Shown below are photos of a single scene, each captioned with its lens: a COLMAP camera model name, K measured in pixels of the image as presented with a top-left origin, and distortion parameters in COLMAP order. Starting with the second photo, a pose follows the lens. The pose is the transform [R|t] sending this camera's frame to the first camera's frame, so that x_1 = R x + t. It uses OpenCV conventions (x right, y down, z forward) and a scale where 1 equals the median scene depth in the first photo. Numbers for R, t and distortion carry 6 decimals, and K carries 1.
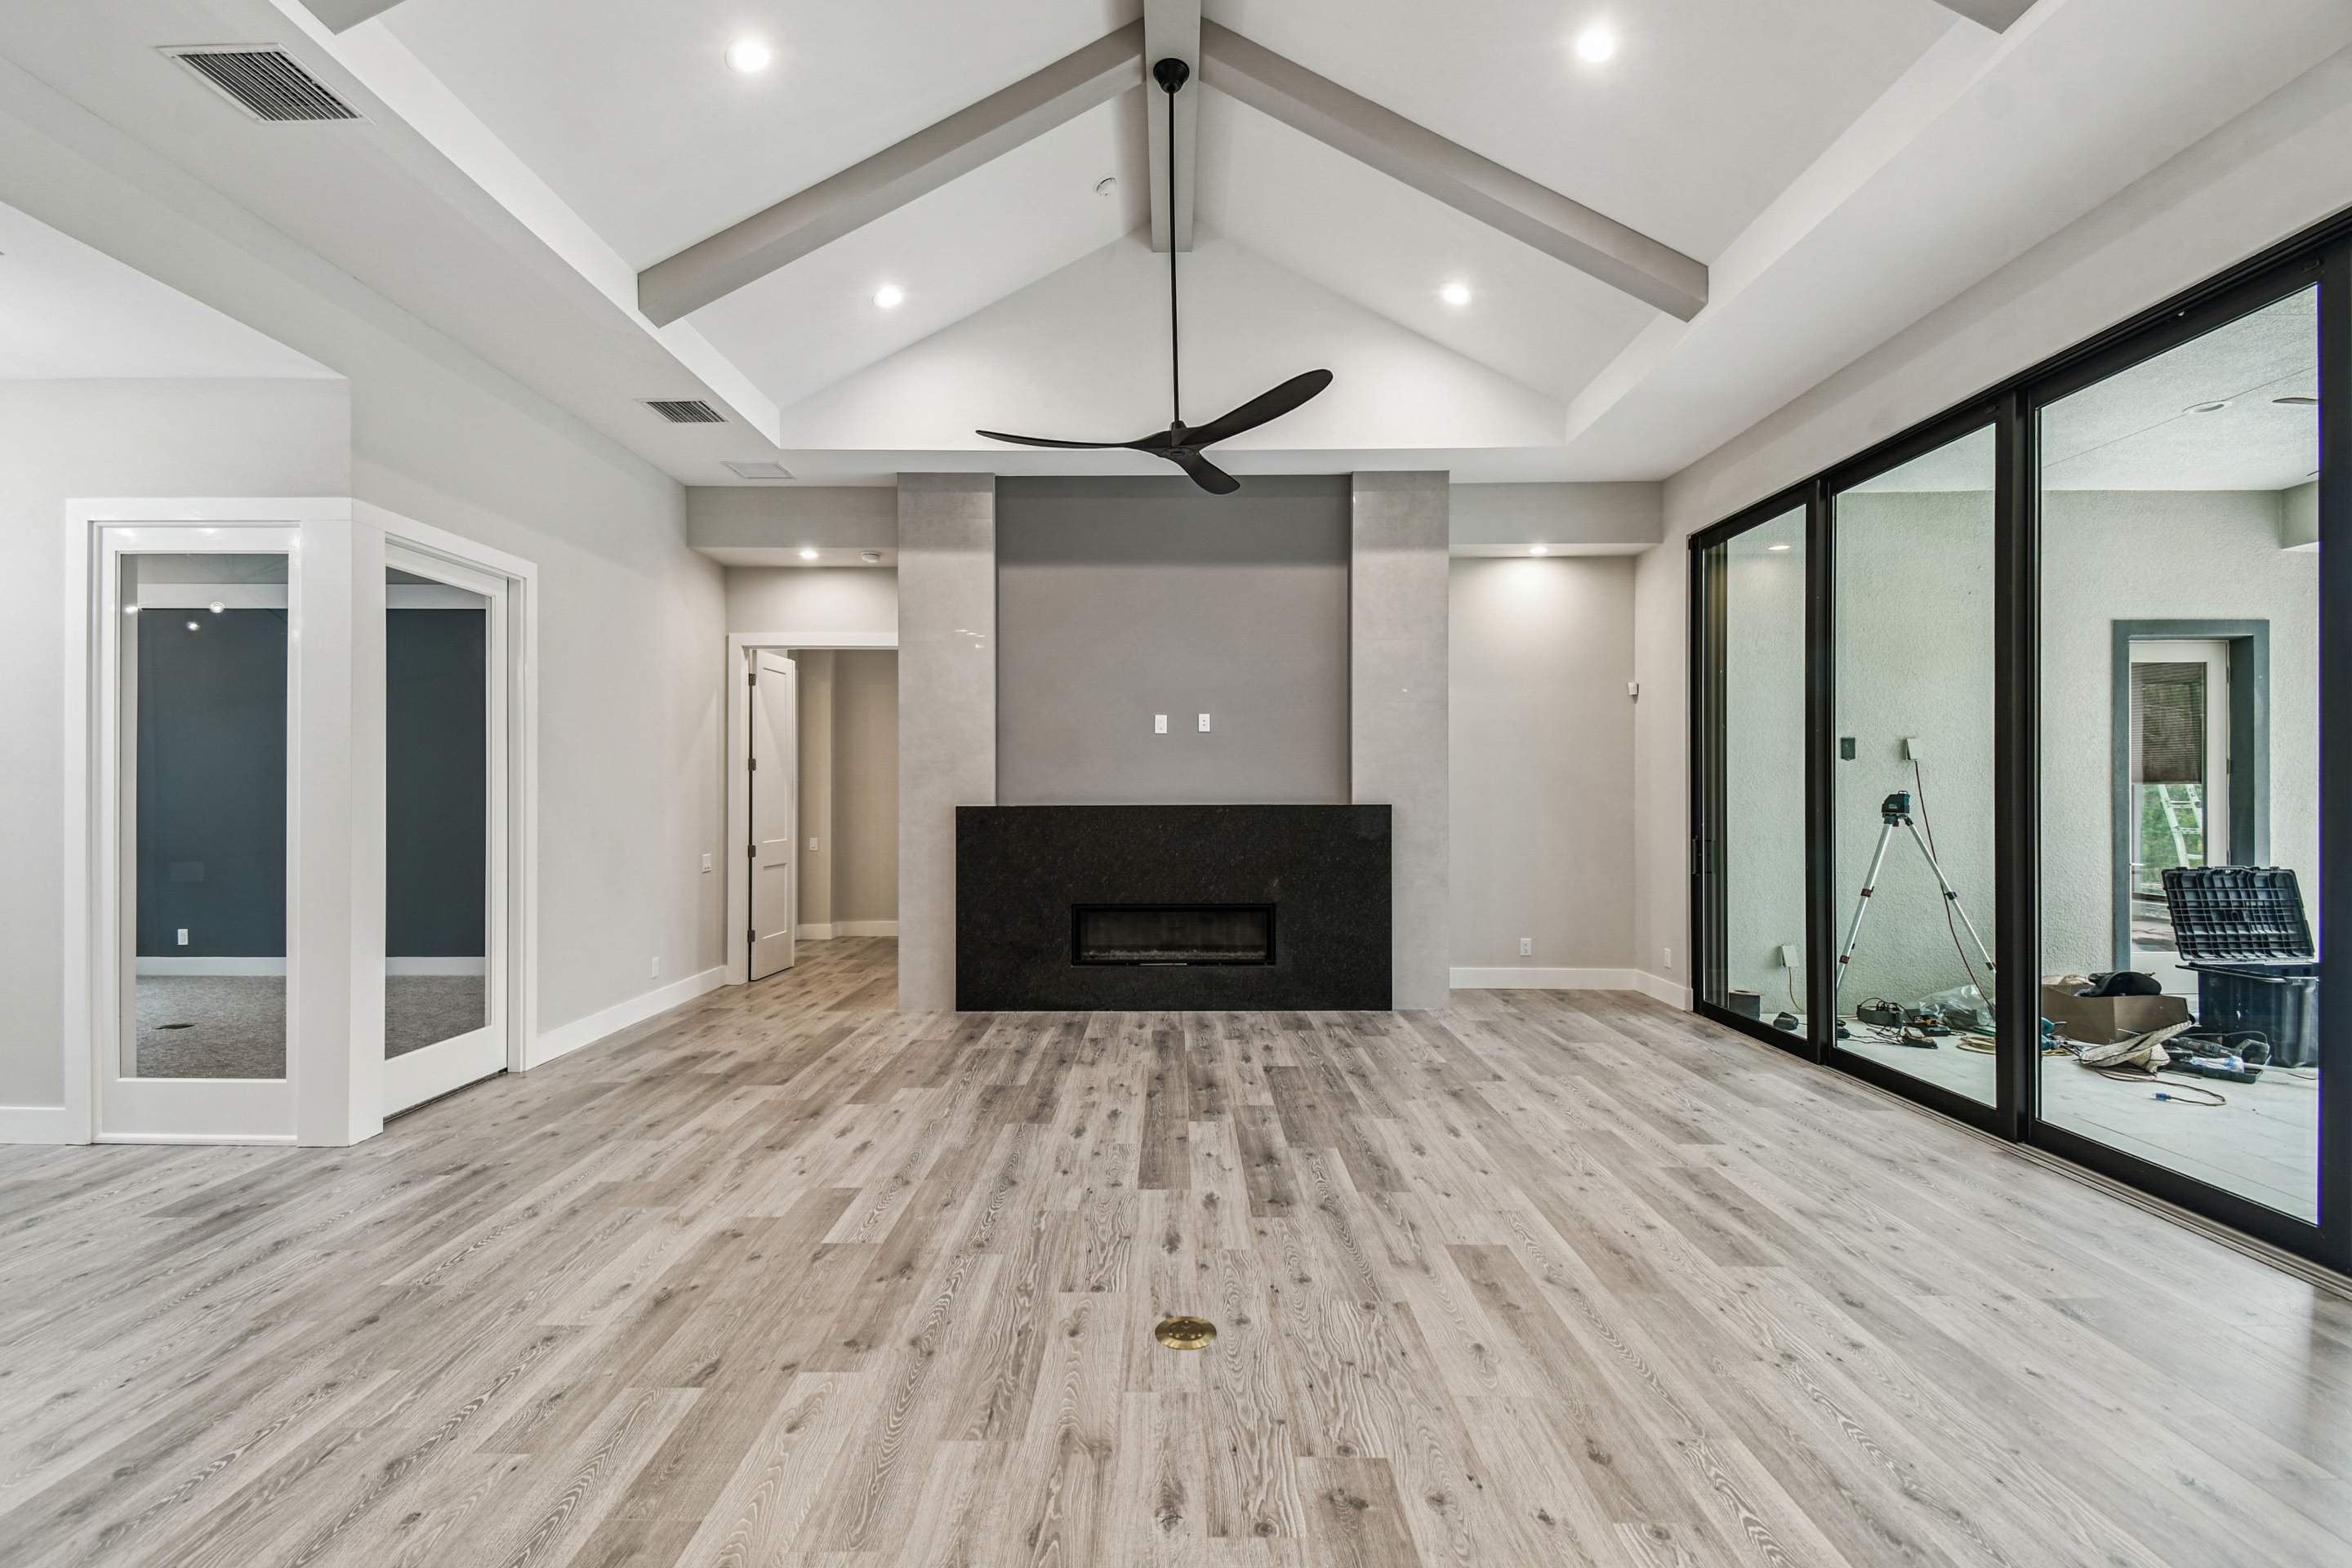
lens RADIAL K [[1029.1, 0, 1169.6], [0, 1029.1, 791.7], [0, 0, 1]] dist [0.033871, -0.021624]
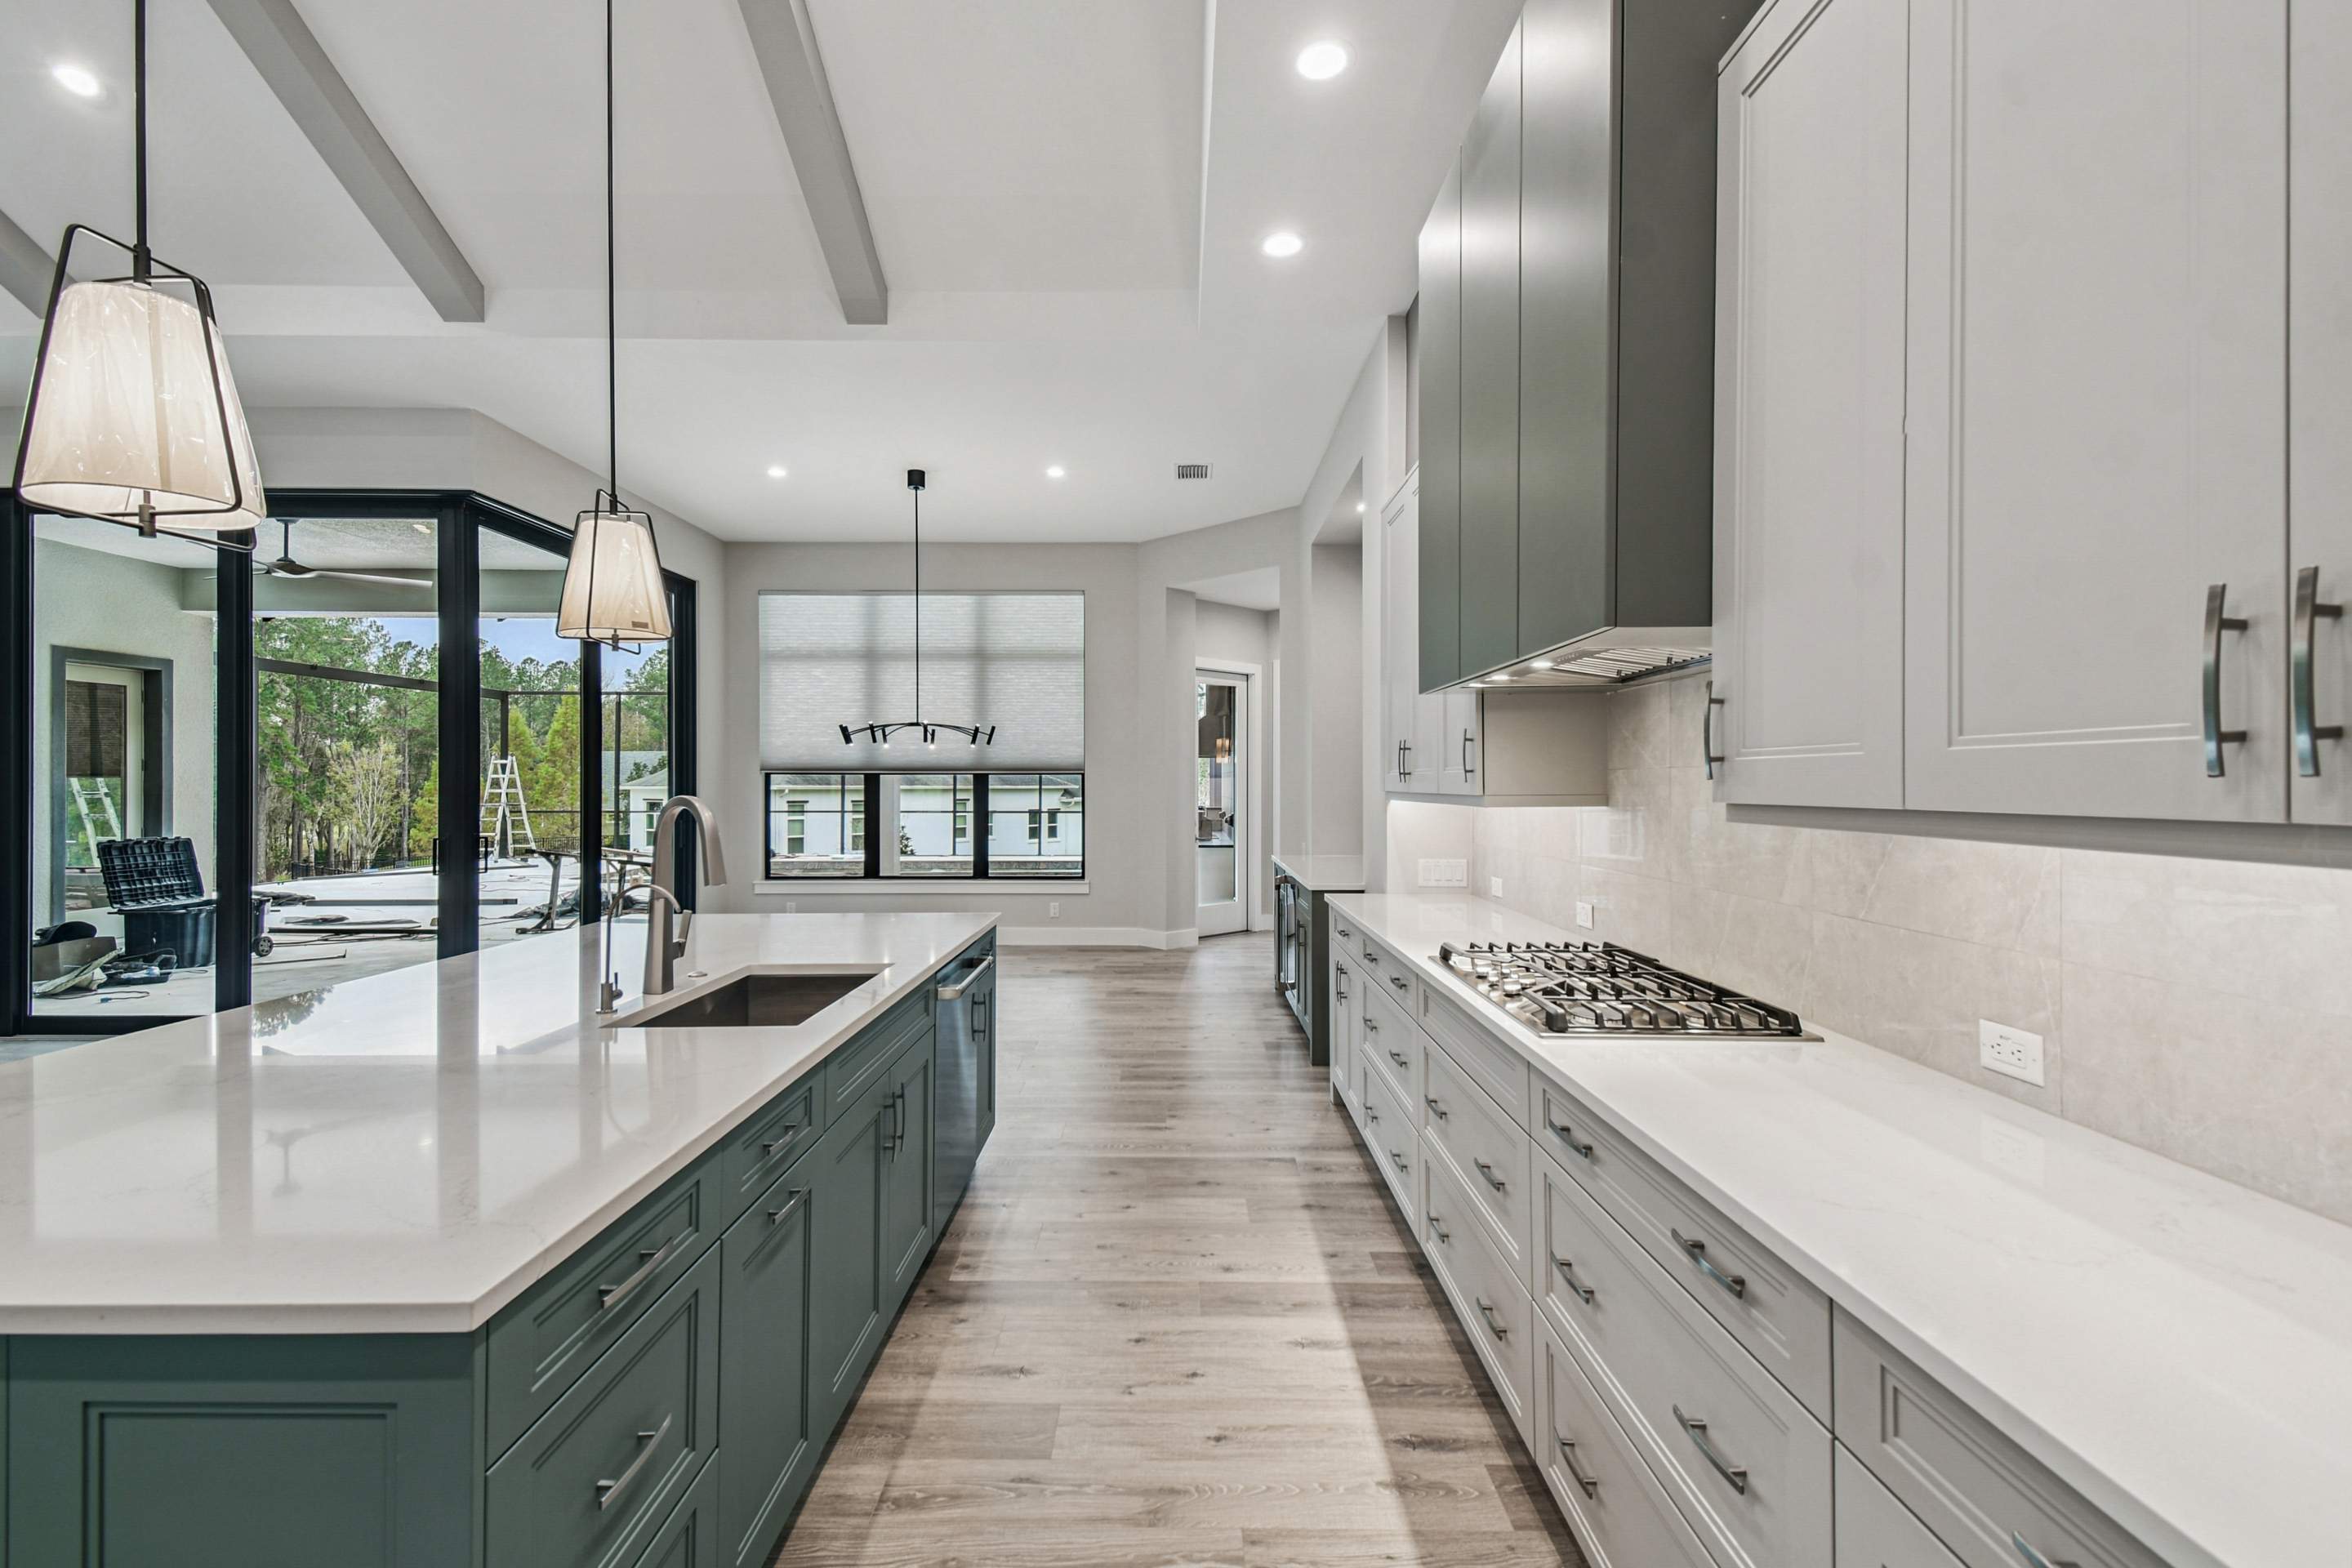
lens RADIAL K [[1058.8, 0, 1176.0], [0, 1058.8, 784.0], [0, 0, 1]] dist [0.054367, -0.024027]
pose [[0.001473, 0.001517, 0.999998, -0.451440], [-0.001886, 0.999997, -0.001515, 0.000195], [-0.999997, -0.001884, 0.001476, -0.390147]]
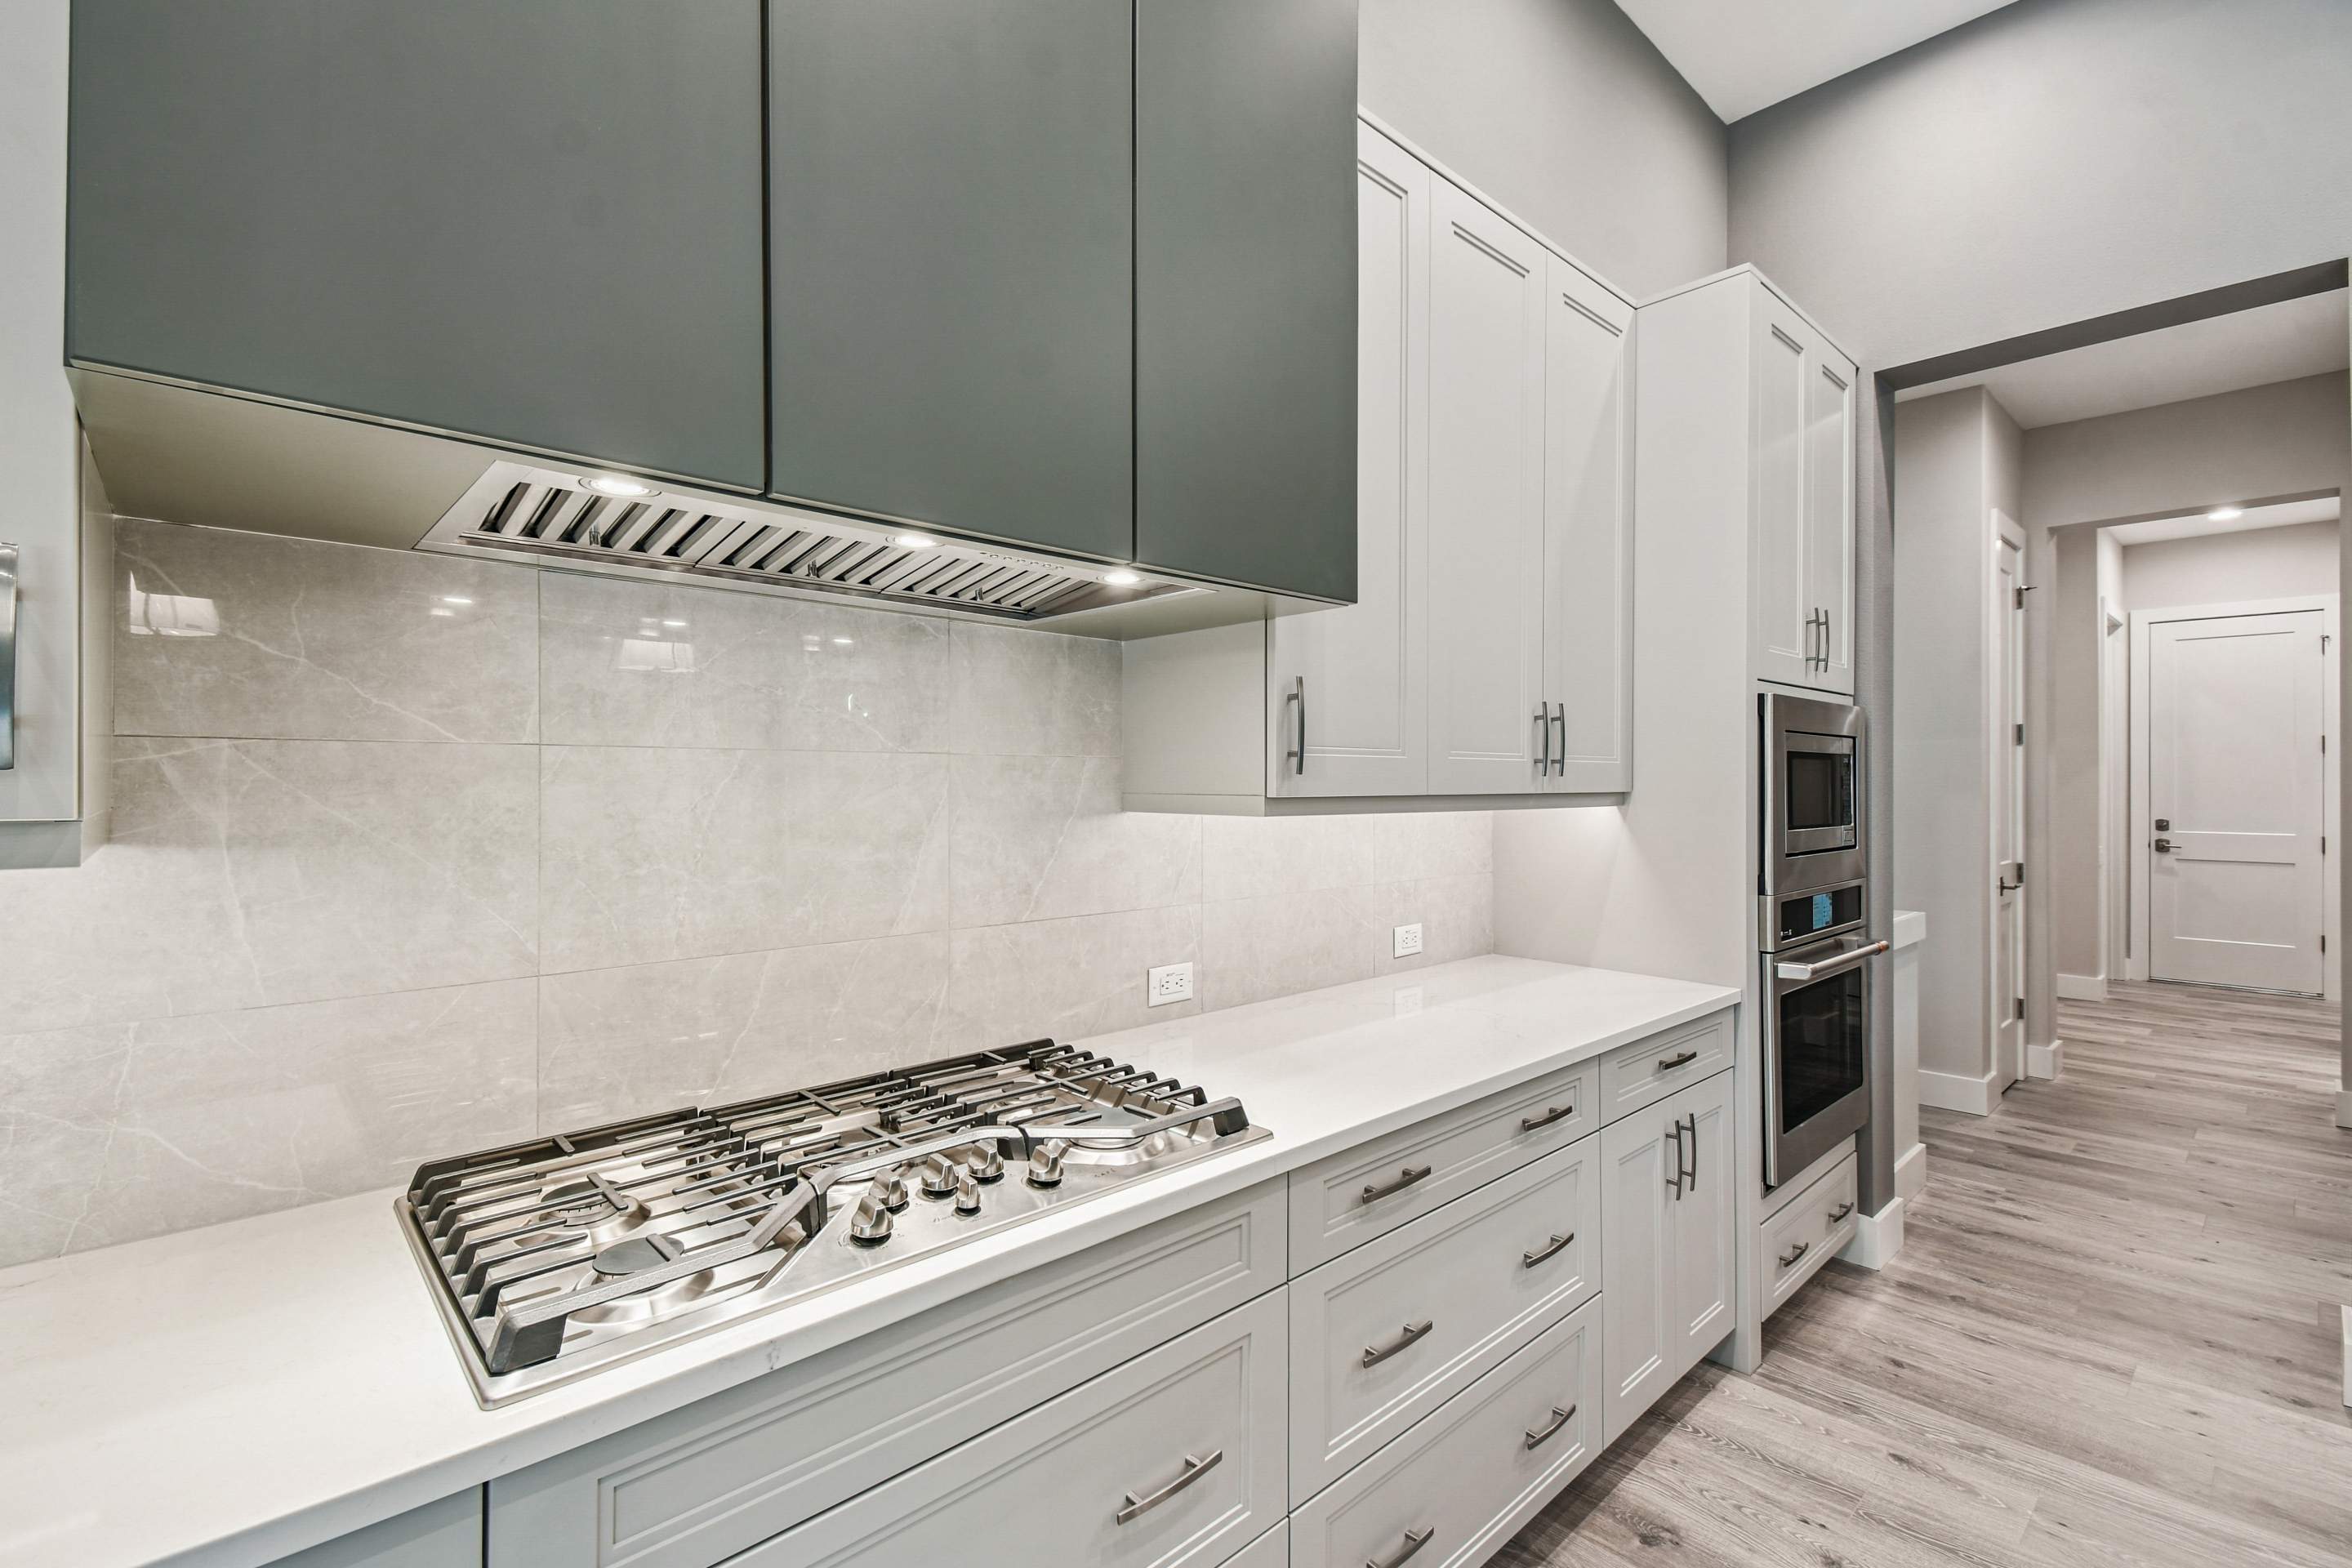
lens RADIAL K [[1041.5, 0, 1153.0], [0, 1041.5, 770.8], [0, 0, 1]] dist [0.053539, -0.024183]
pose [[-0.738503, -0.005103, -0.674231, 0.104226], [-0.001173, 0.999980, -0.006283, -0.001289], [0.674249, -0.003849, -0.738494, -0.346614]]
